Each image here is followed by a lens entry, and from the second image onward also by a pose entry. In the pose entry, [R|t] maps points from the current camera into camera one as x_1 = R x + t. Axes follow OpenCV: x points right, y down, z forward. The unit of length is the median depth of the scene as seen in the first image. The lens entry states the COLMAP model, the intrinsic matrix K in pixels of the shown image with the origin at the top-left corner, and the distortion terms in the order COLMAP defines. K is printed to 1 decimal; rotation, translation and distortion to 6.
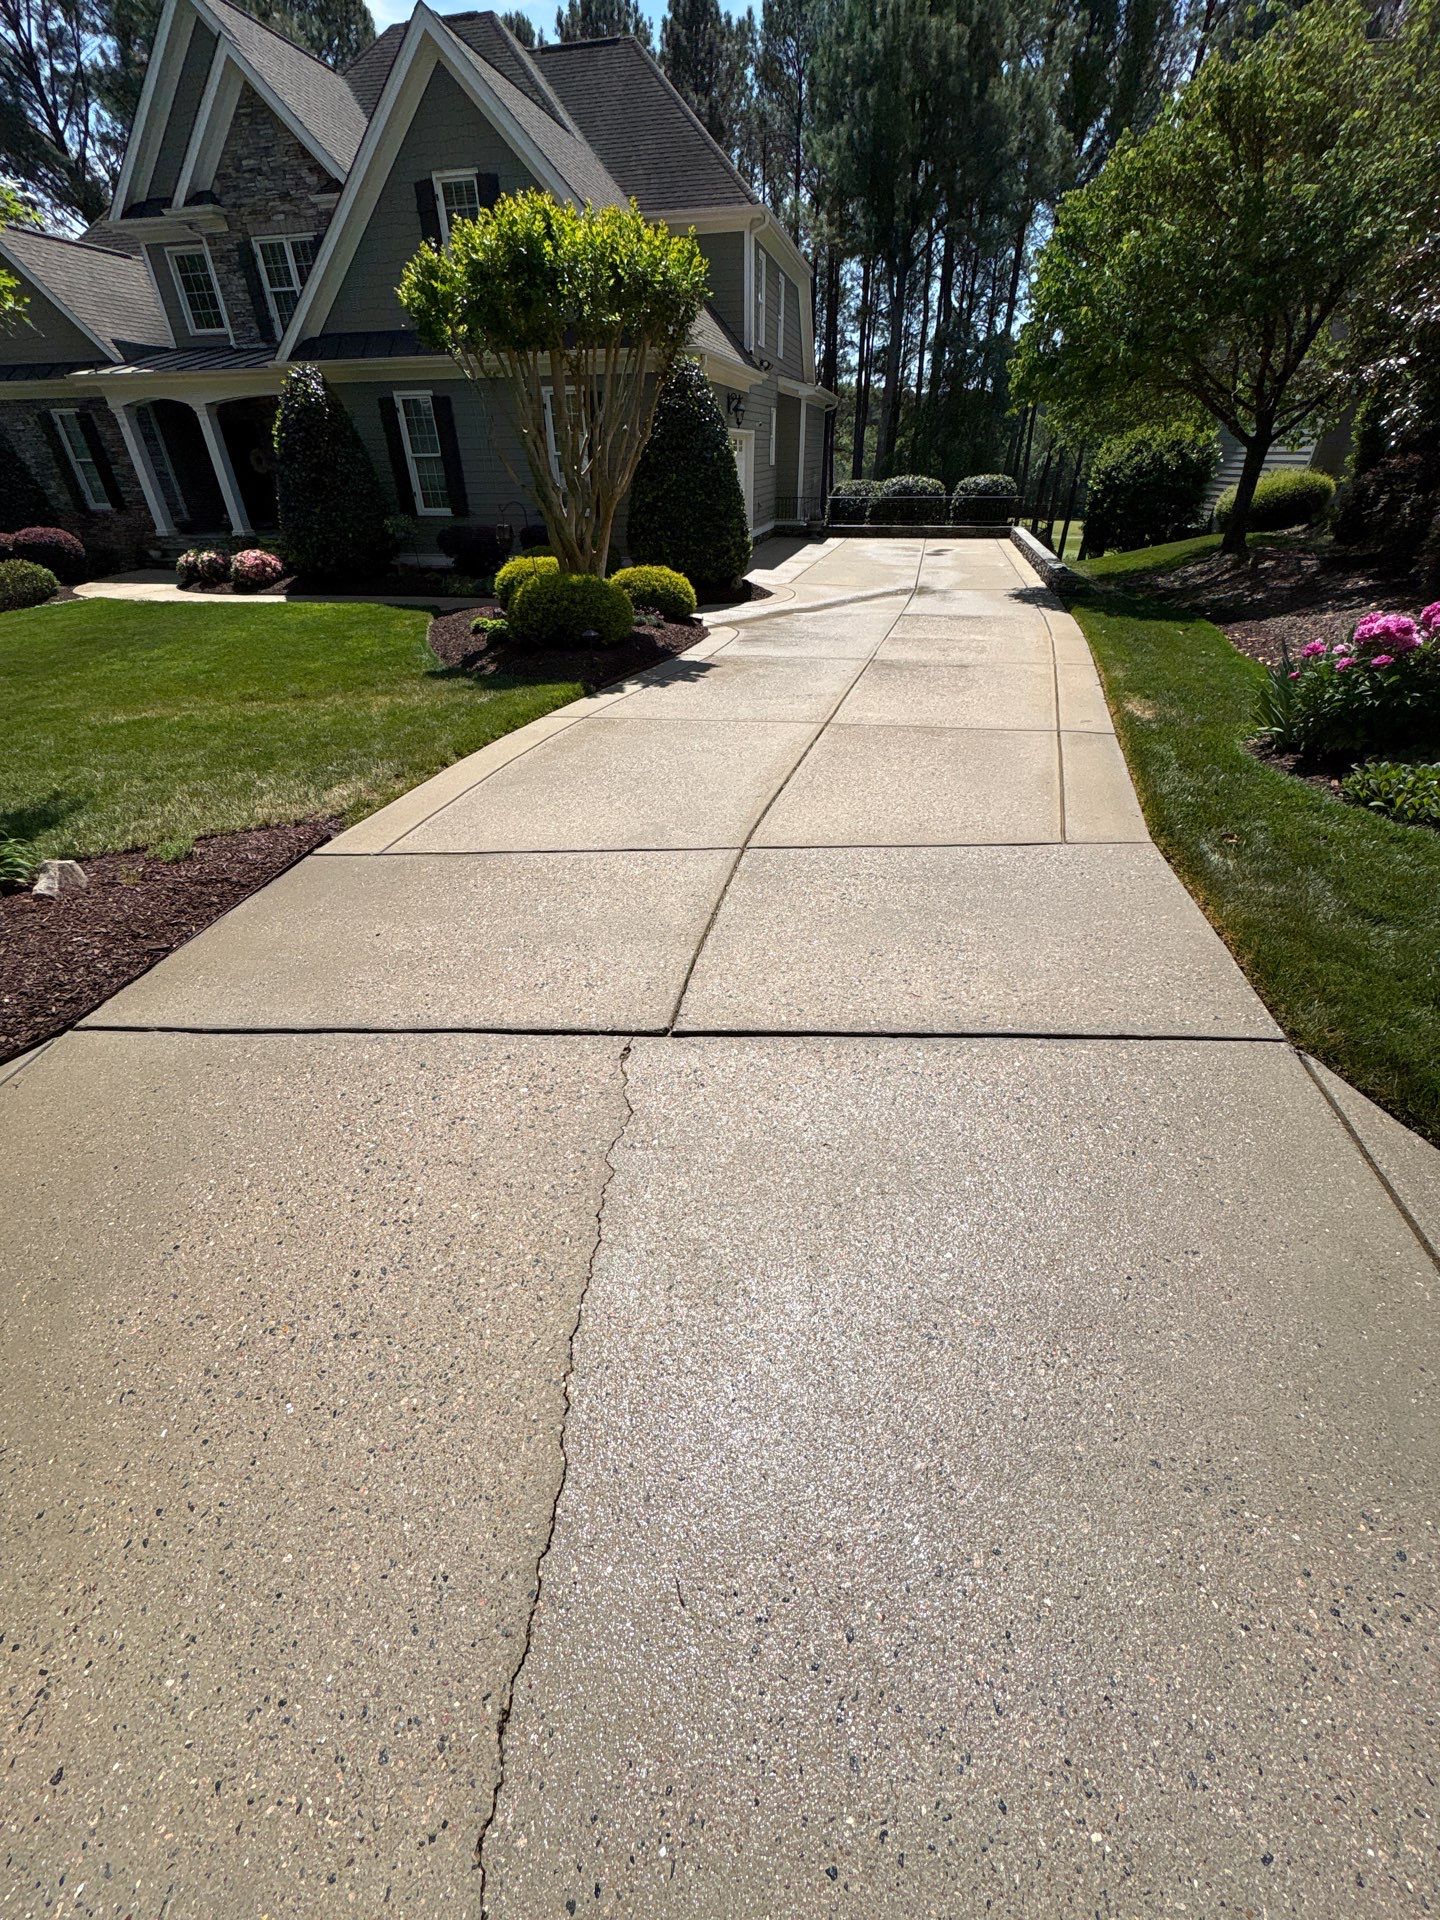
lens RADIAL K [[810.9, 0, 730.8], [0, 810.9, 969.6], [0, 0, 1]] dist [-0.003319, 0.006879]
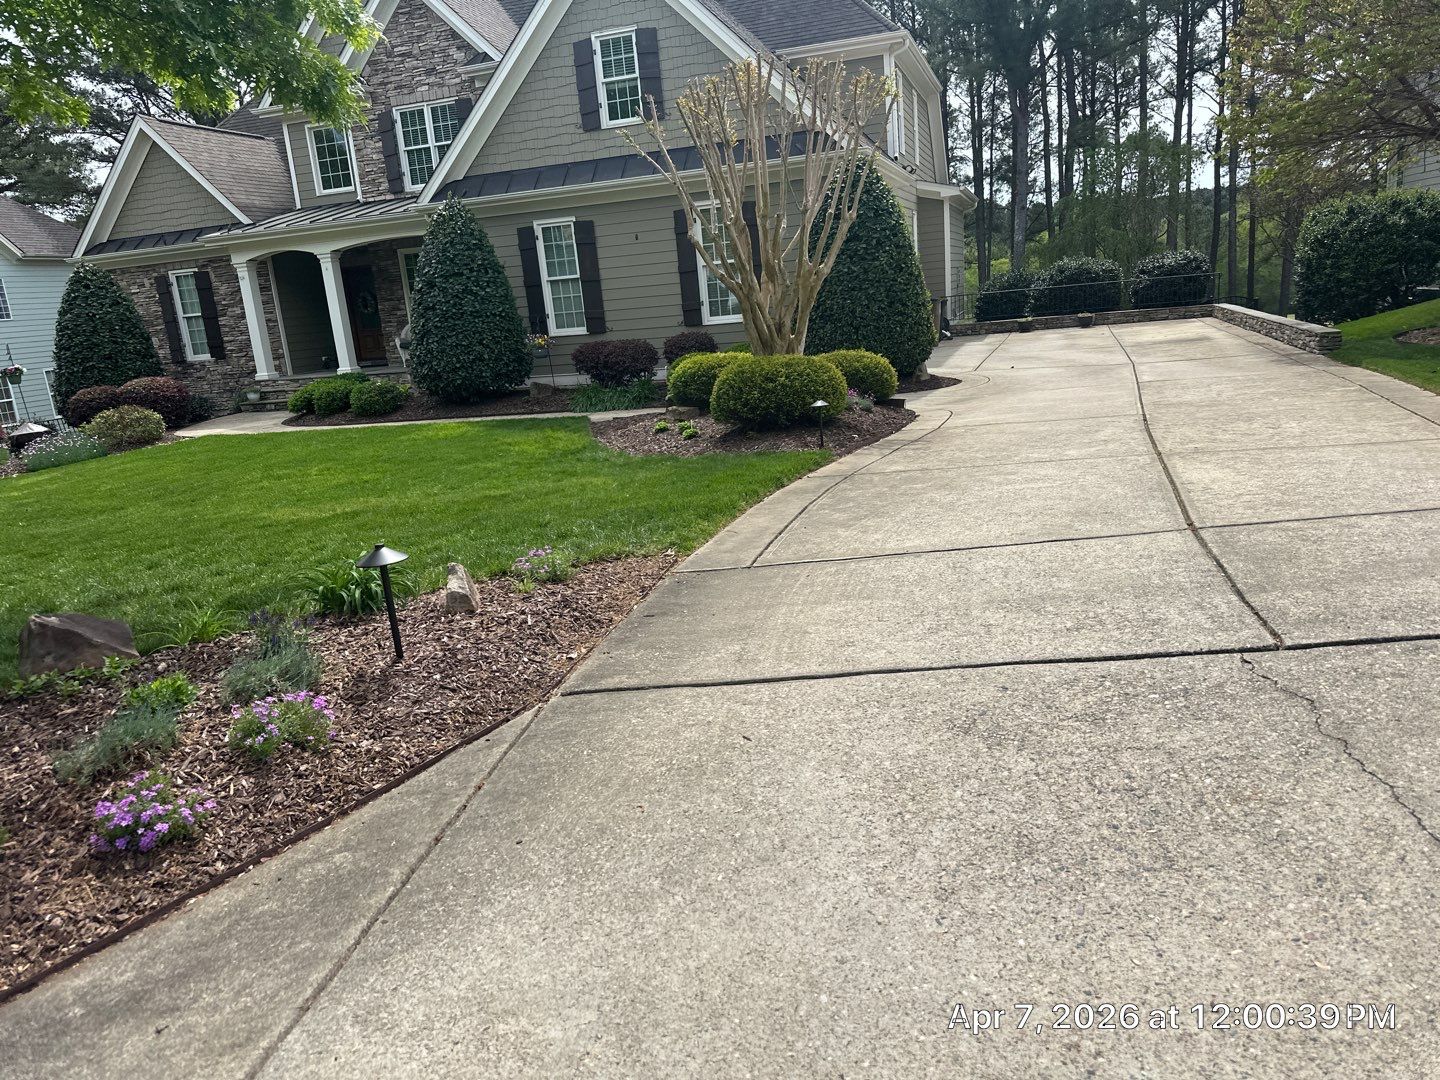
lens RADIAL K [[1058.9, 0, 720.0], [0, 1058.9, 540.0], [0, 0, 1]] dist [0.065291, -0.070988]
pose [[0.994747, -0.054133, -0.086881, -0.171096], [0.022227, 0.942708, -0.332878, 0.101409], [0.099923, 0.329198, 0.938959, -0.052591]]
